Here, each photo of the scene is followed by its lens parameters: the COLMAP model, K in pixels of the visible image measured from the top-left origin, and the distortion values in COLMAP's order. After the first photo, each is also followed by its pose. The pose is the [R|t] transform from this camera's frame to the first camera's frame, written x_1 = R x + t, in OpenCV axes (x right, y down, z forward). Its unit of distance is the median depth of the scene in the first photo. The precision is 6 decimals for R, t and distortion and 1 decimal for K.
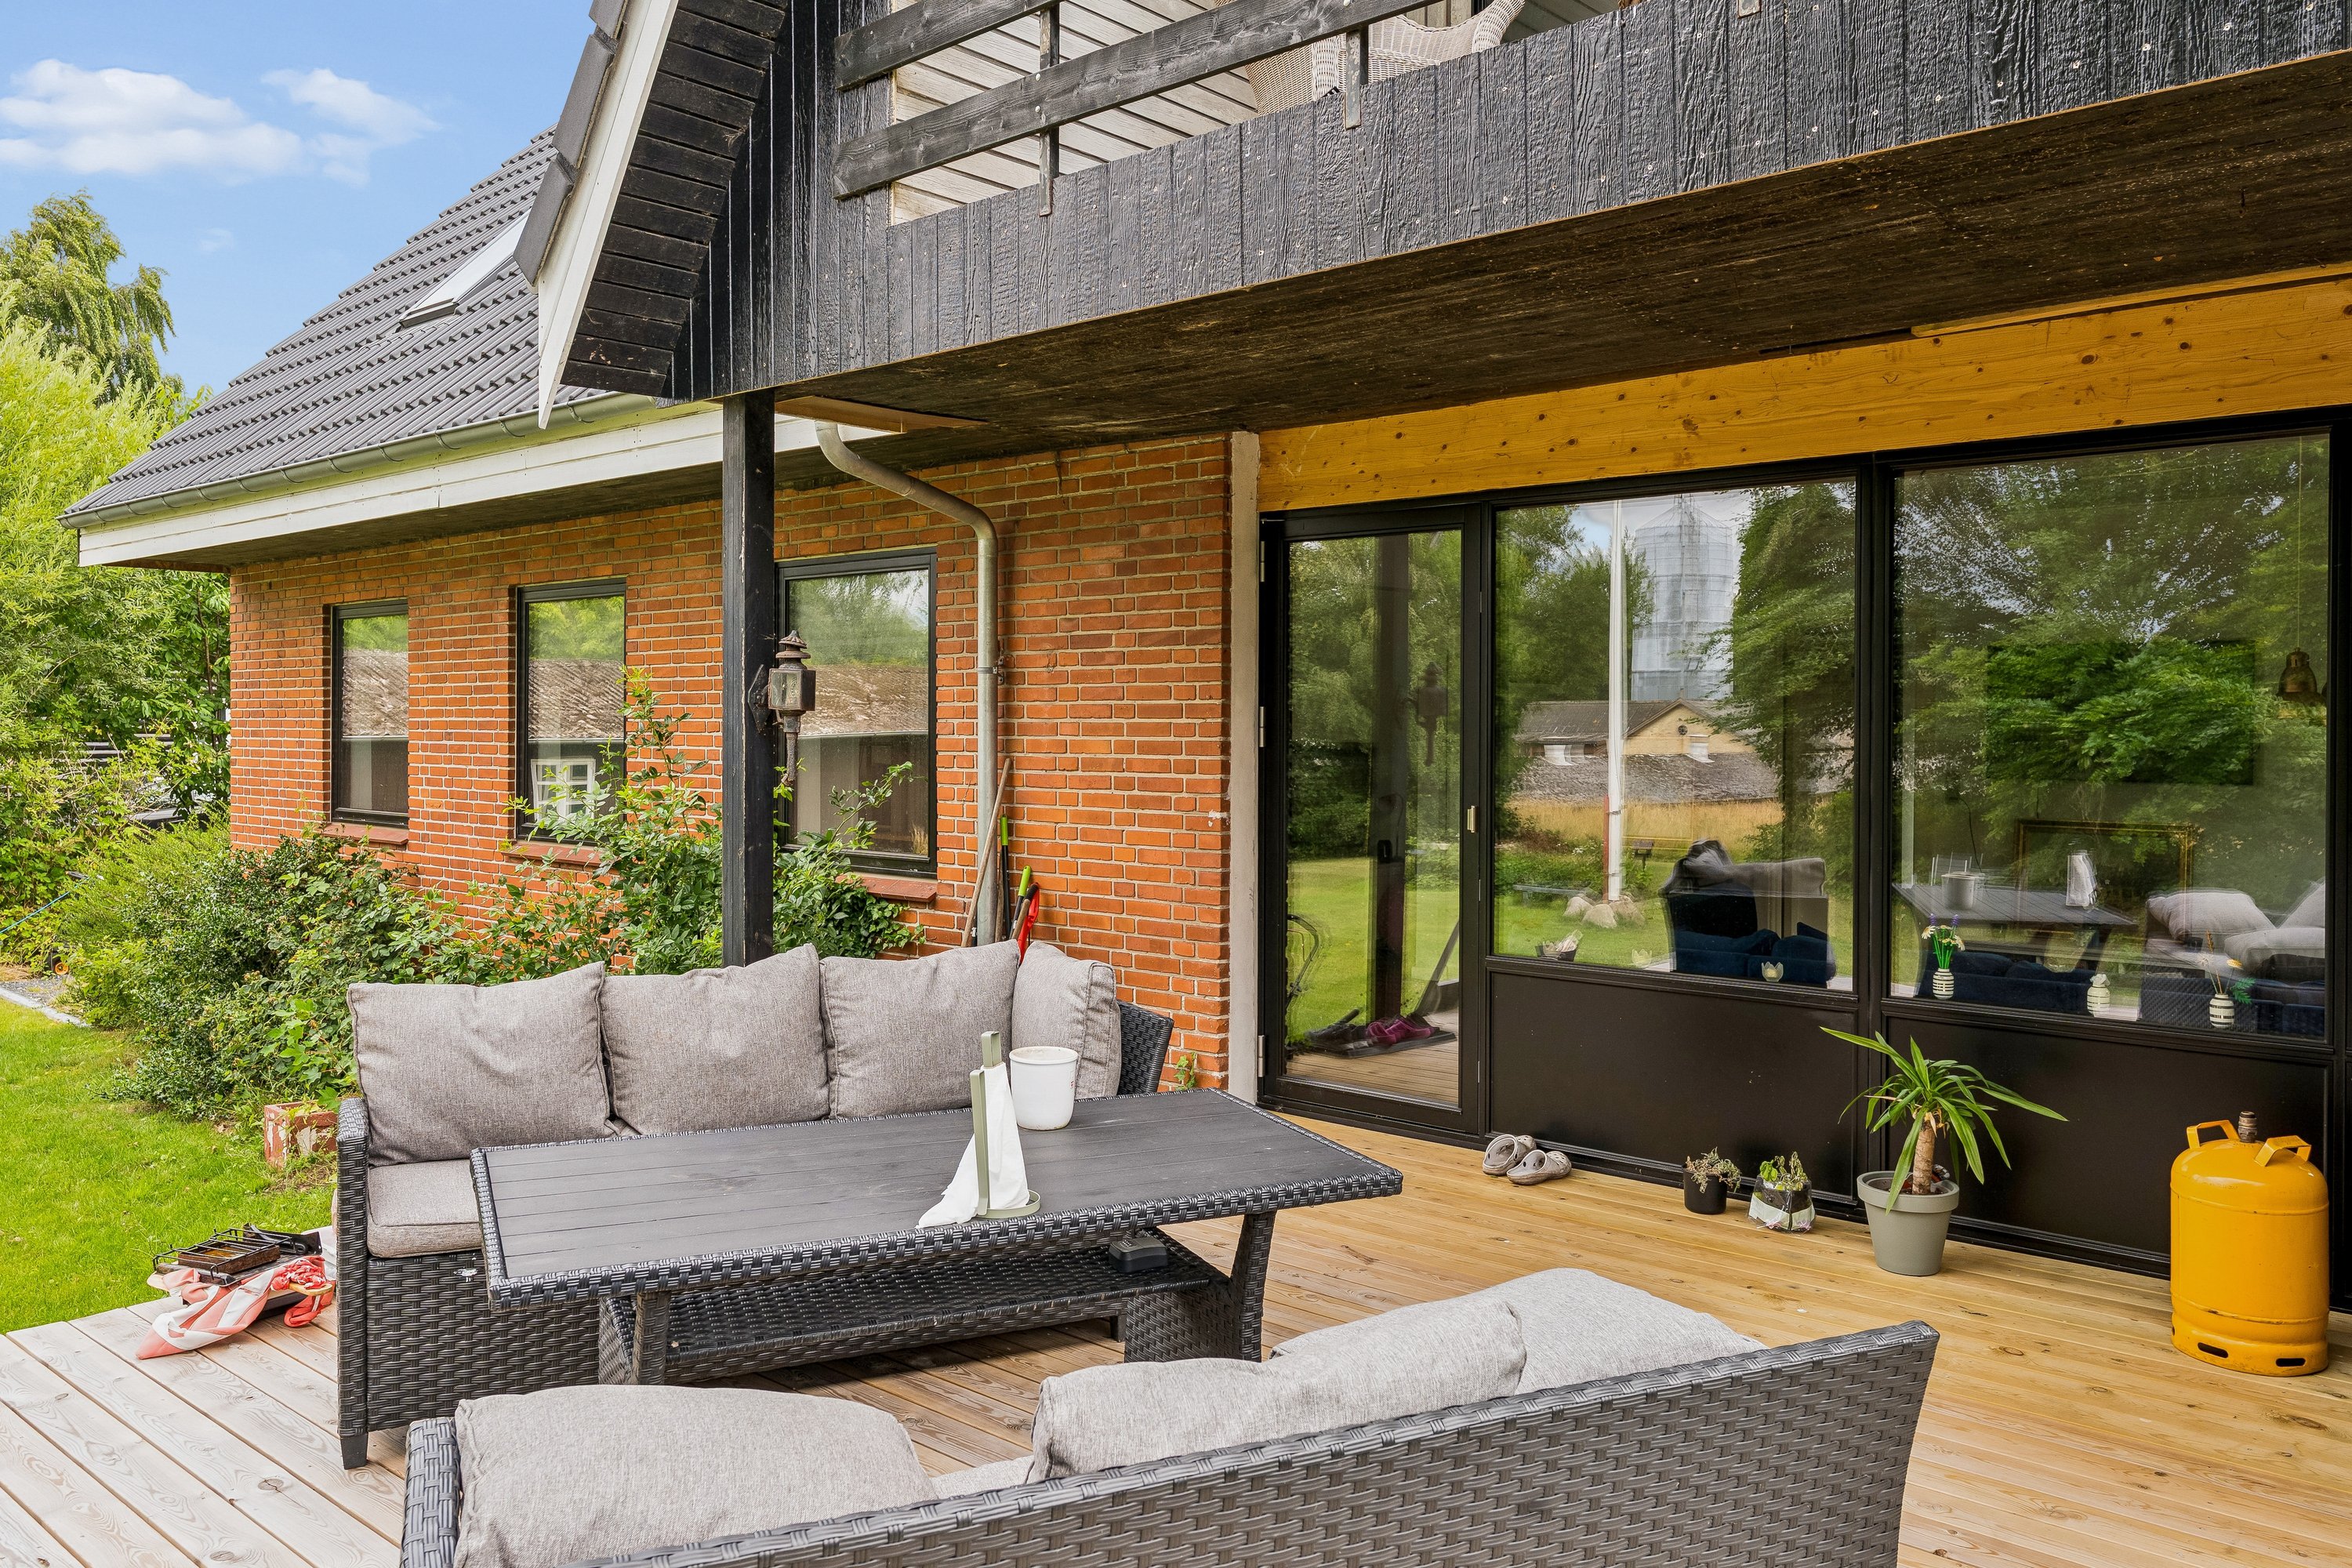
lens RADIAL K [[1743.4, 0, 1174.6], [0, 1743.4, 775.0], [0, 0, 1]] dist [-0.006470, -0.001052]
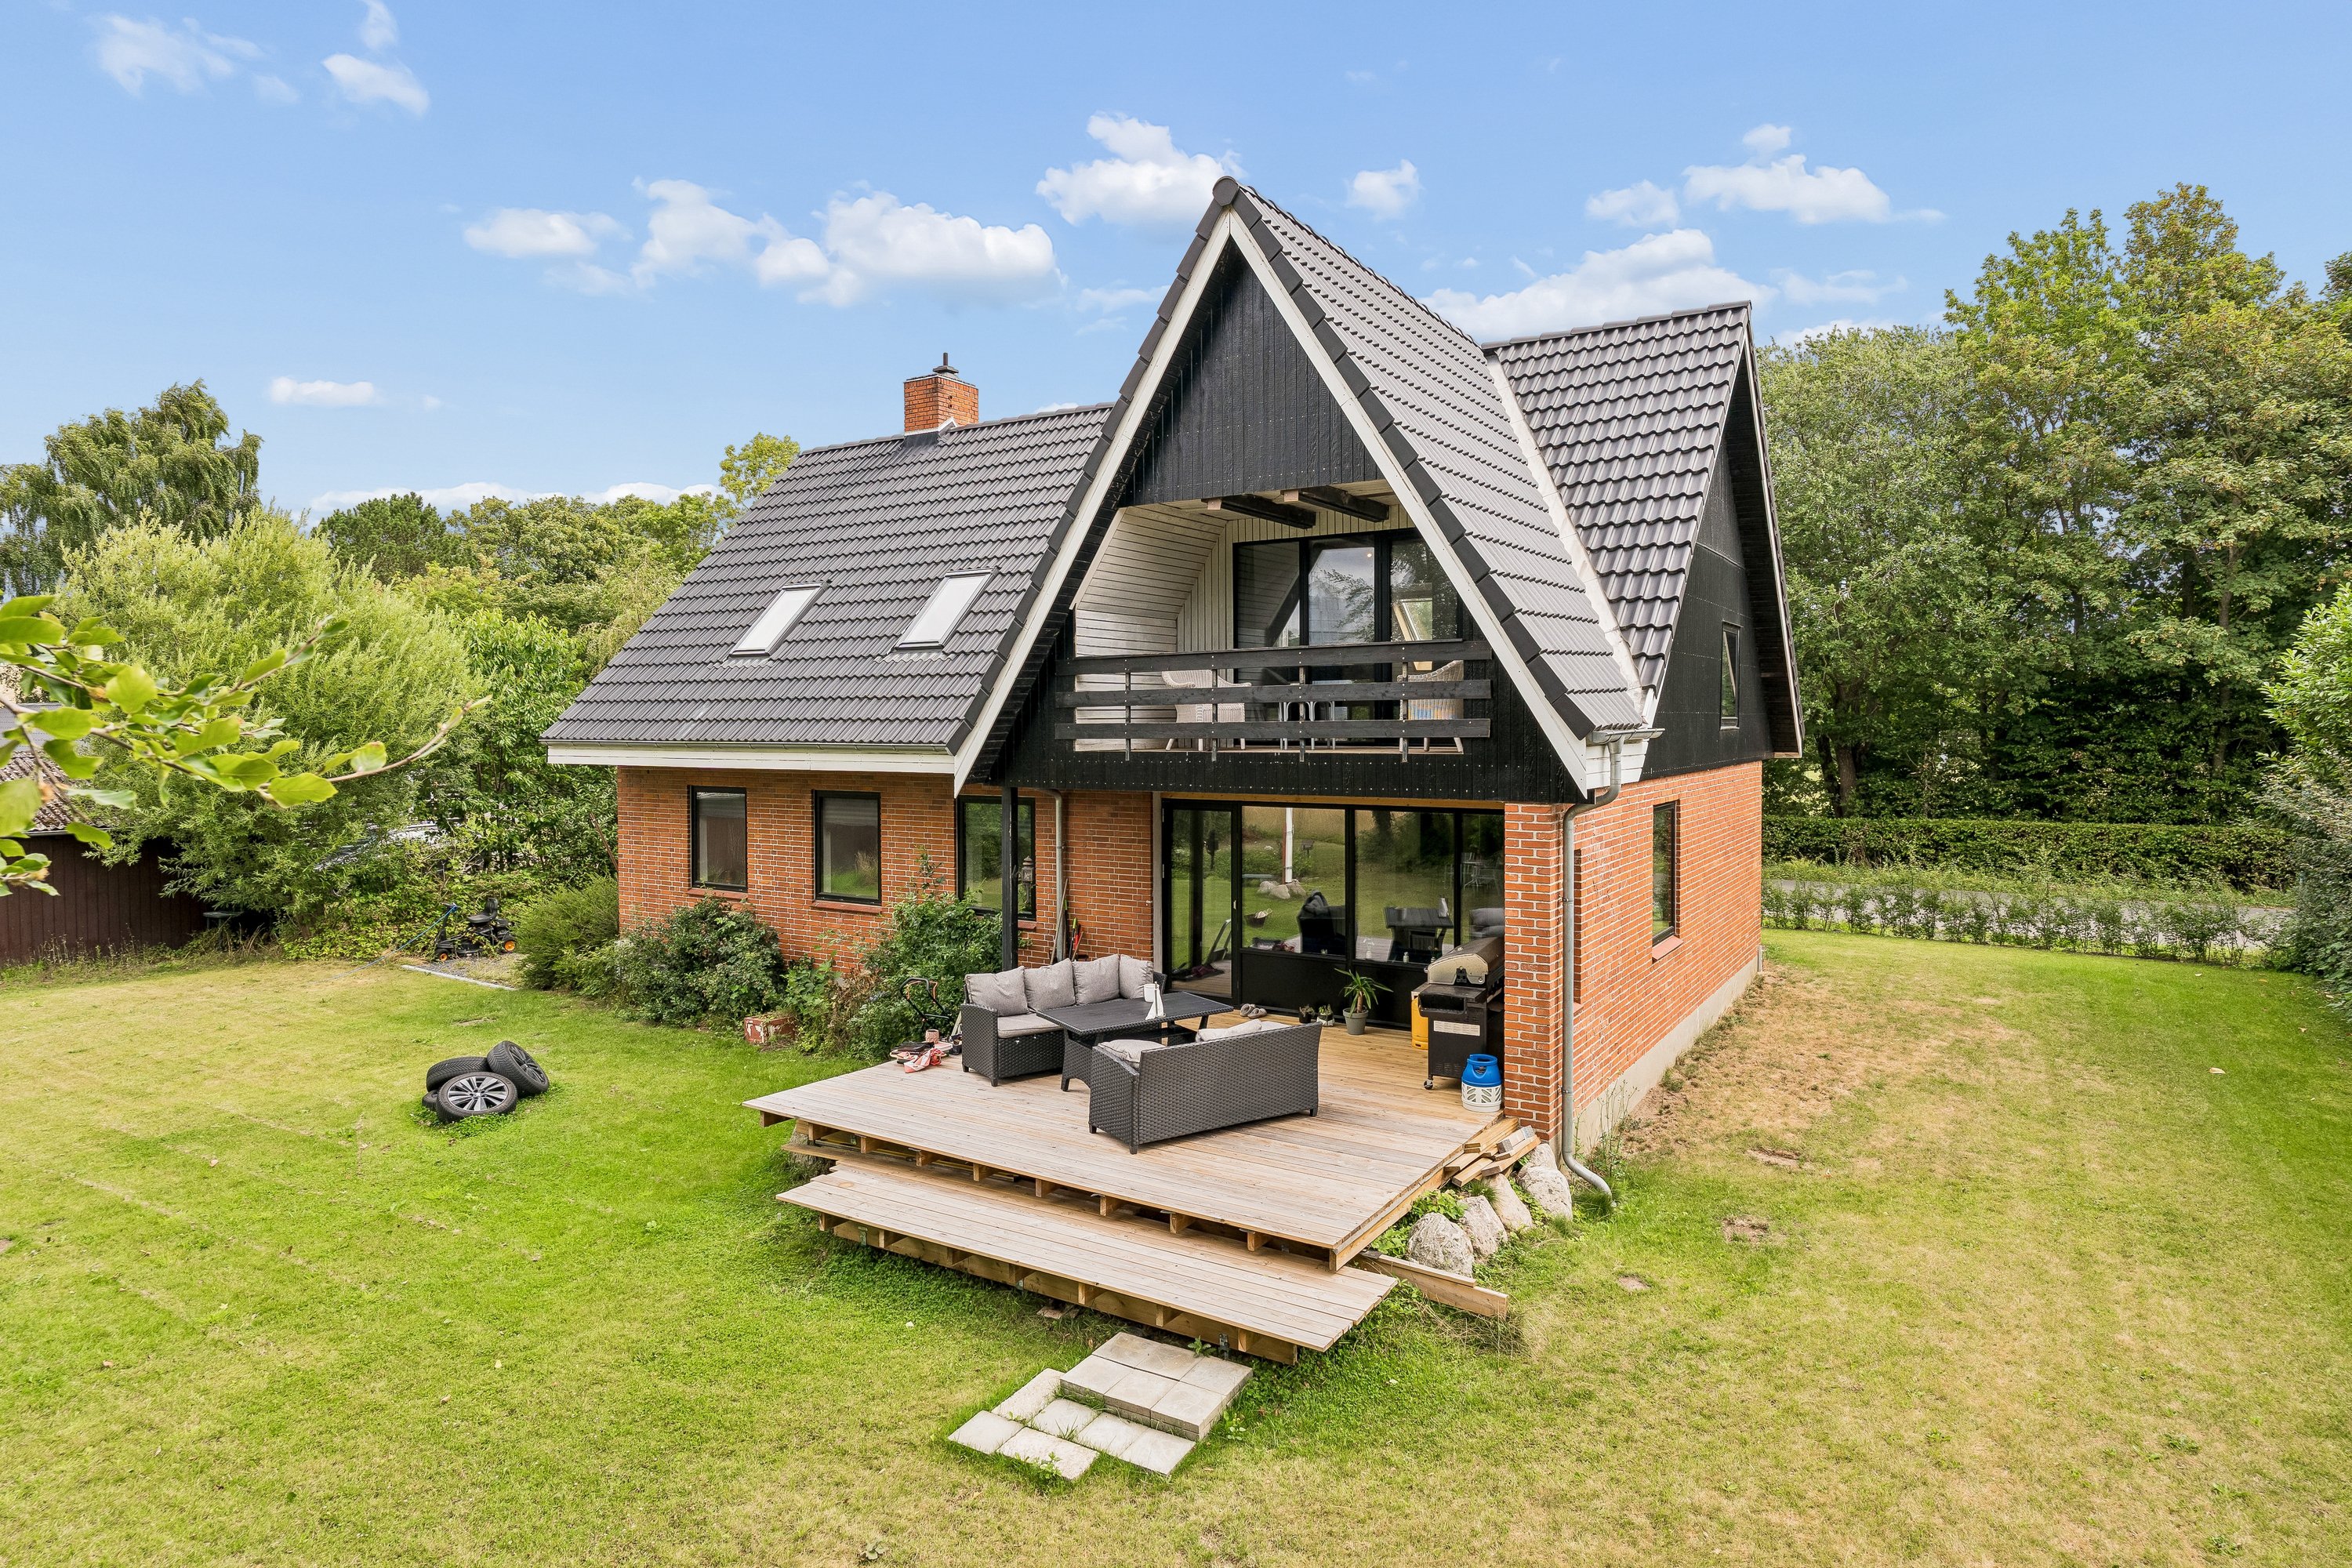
lens RADIAL K [[1362.9, 0, 1175.4], [0, 1362.9, 781.7], [0, 0, 1]] dist [-0.000137, 0.000125]
pose [[0.987151, -0.015396, 0.159050, -0.281939], [0.011967, 0.999675, 0.022499, -0.221402], [-0.159344, -0.020307, 0.987014, -1.227339]]
